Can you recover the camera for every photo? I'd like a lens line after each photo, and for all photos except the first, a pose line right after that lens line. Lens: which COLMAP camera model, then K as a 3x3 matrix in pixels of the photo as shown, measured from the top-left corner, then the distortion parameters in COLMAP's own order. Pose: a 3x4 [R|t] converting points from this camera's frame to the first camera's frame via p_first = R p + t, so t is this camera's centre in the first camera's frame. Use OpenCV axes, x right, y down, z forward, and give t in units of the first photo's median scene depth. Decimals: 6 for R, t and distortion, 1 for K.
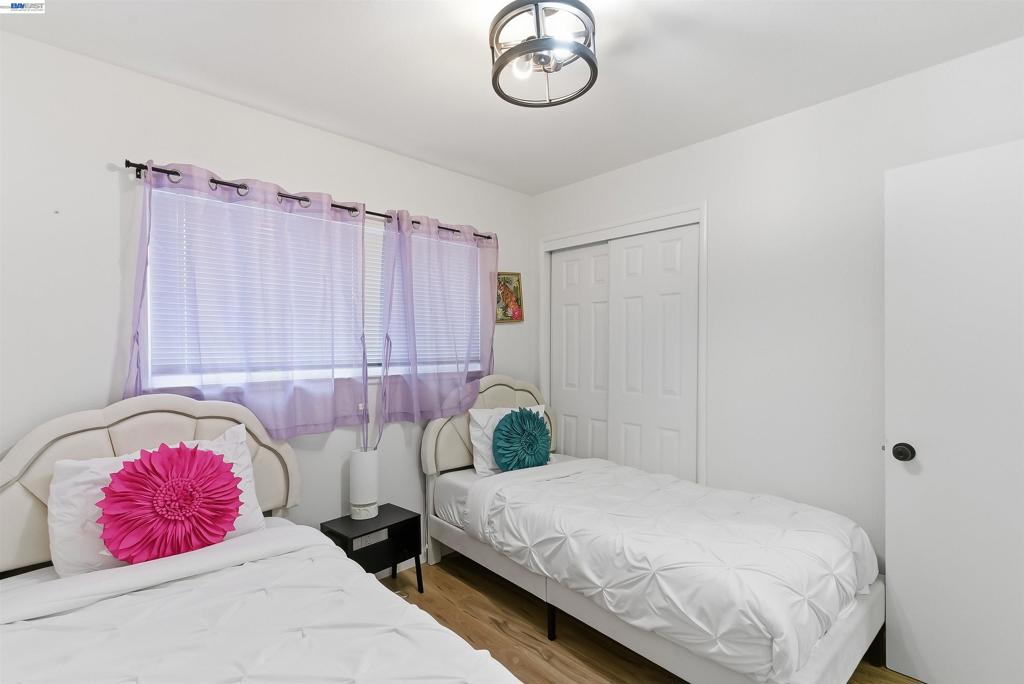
lens RADIAL K [[457.7, 0, 513.1], [0, 457.7, 355.7], [0, 0, 1]] dist [0.000231, -0.000257]
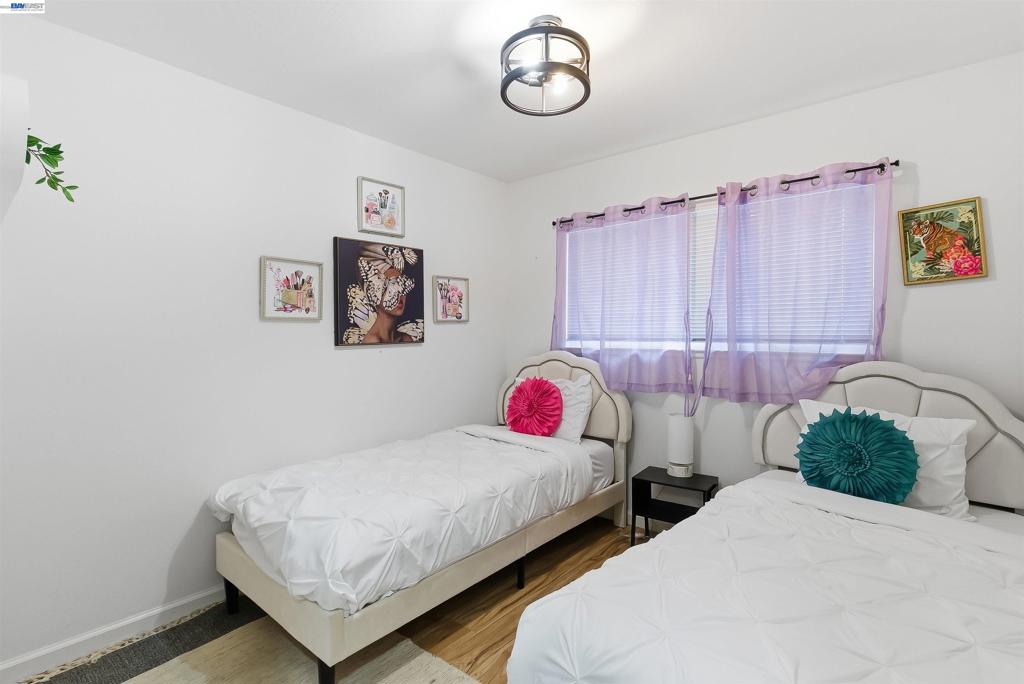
lens RADIAL K [[473.4, 0, 532.3], [0, 473.4, 337.9], [0, 0, 1]] dist [-0.001706, -0.000769]
pose [[0.151631, 0.021920, -0.988194, 0.703378], [-0.015816, 0.999680, 0.019748, 0.000254], [0.988311, 0.012635, 0.151929, 0.435590]]
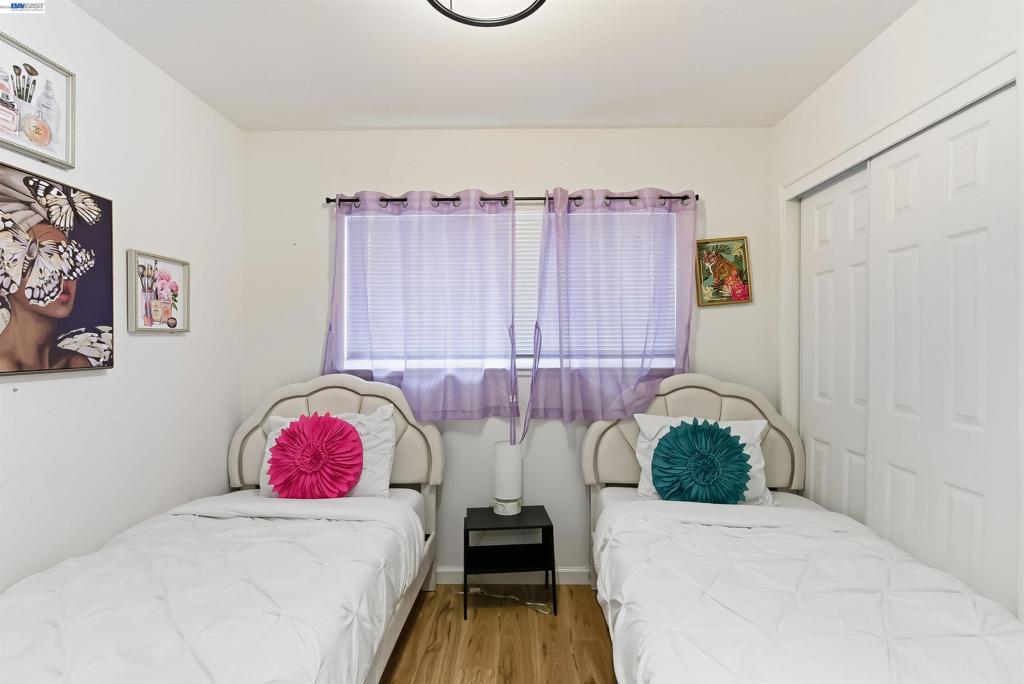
lens RADIAL K [[477.9, 0, 519.7], [0, 477.9, 345.5], [0, 0, 1]] dist [0.001611, -0.000650]
pose [[0.726032, 0.002743, -0.687655, 0.363656], [-0.012699, 0.999875, -0.009419, 0.006878], [0.687543, 0.015571, 0.725976, 0.259416]]
